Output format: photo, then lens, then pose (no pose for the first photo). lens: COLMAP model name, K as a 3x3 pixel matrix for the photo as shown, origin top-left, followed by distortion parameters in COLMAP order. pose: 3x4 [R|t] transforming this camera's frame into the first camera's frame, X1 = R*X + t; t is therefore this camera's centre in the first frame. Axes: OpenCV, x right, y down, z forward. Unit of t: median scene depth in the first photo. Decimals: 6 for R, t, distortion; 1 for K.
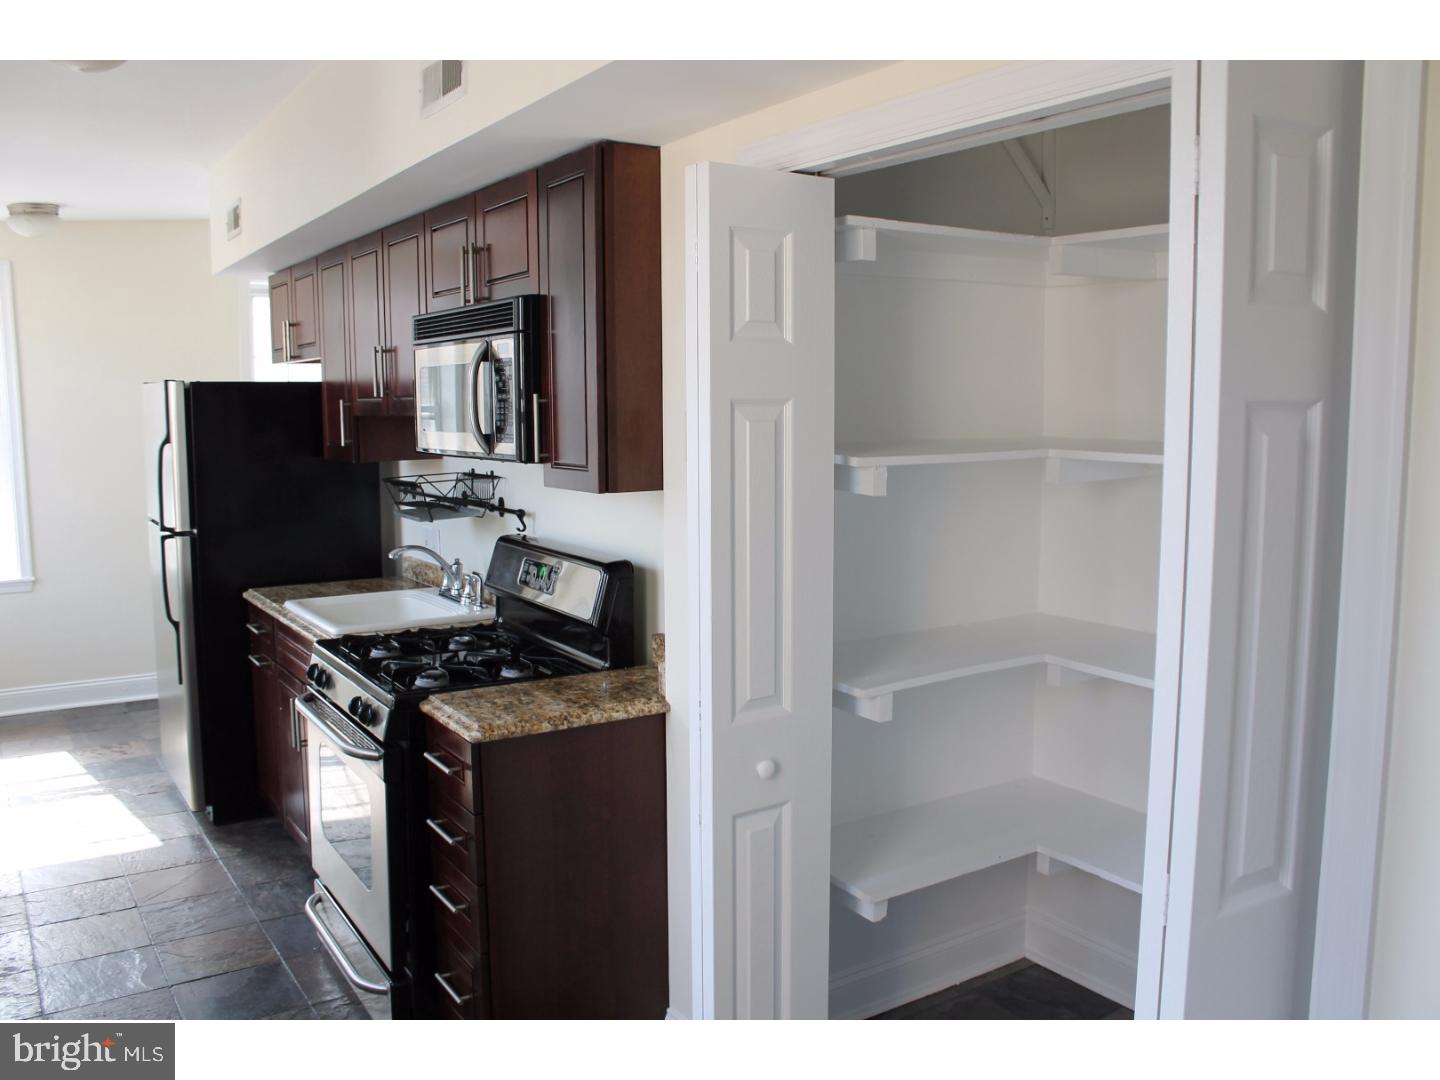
lens RADIAL K [[1220.1, 0, 743.9], [0, 1220.1, 537.8], [0, 0, 1]] dist [-0.157946, 0.130592]
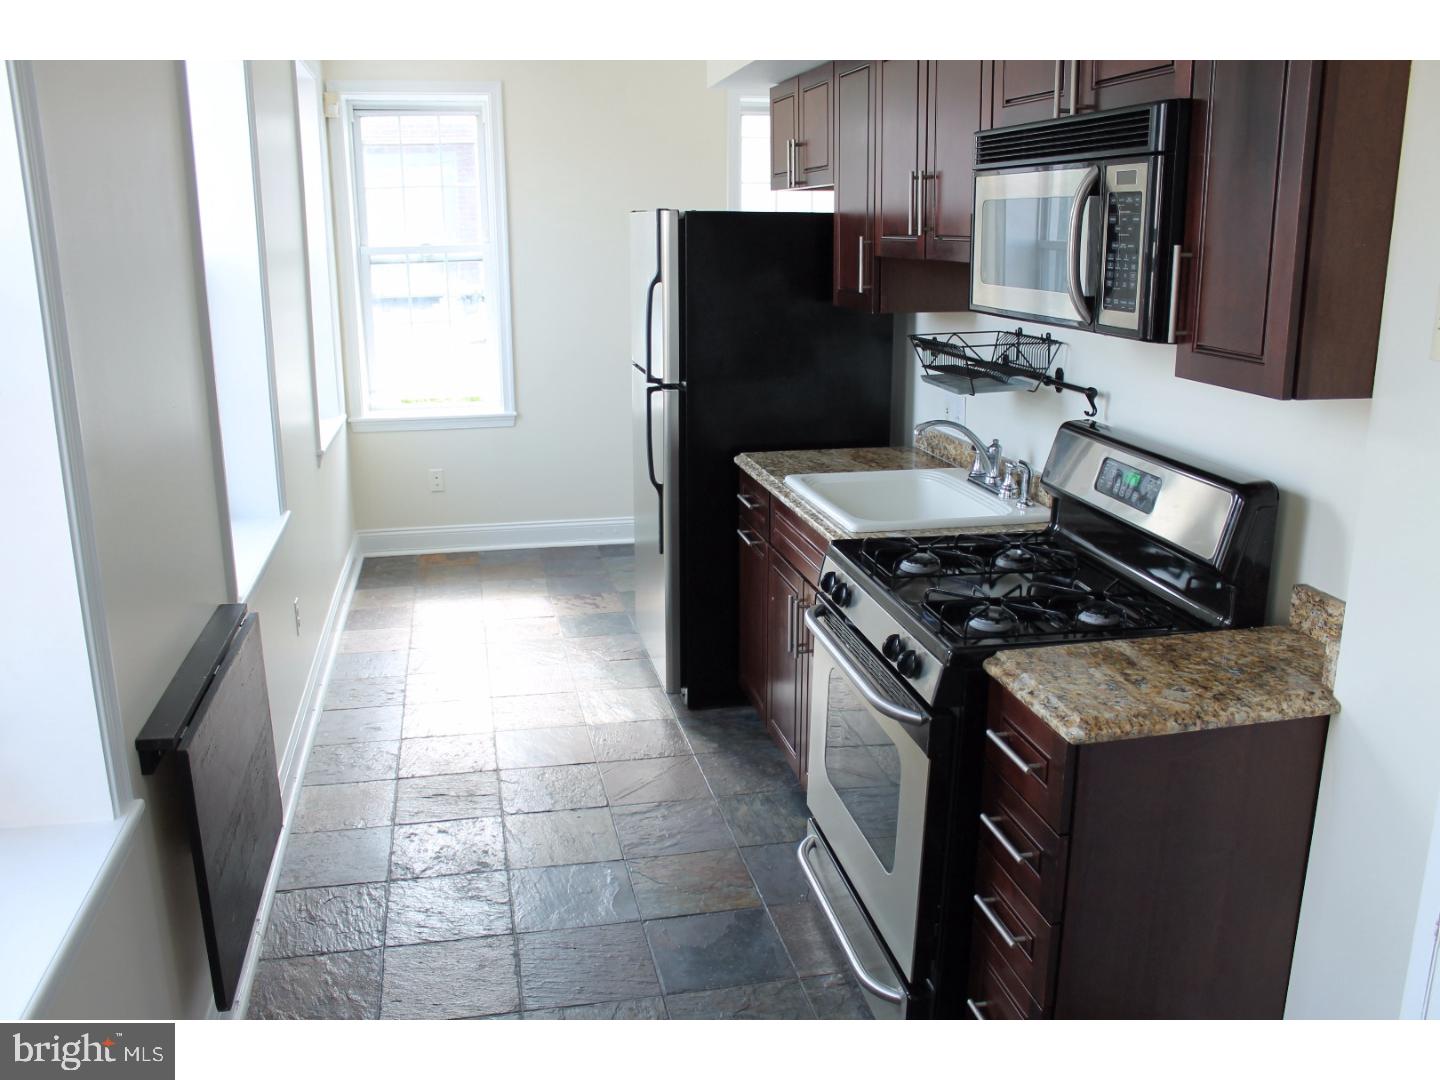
lens RADIAL K [[1220.1, 0, 743.9], [0, 1220.1, 537.8], [0, 0, 1]] dist [-0.157946, 0.130592]
pose [[0.934033, 0.093642, -0.344693, -0.118540], [-0.045041, 0.988198, 0.146414, -0.031472], [0.354335, -0.121230, 0.927227, 0.196338]]
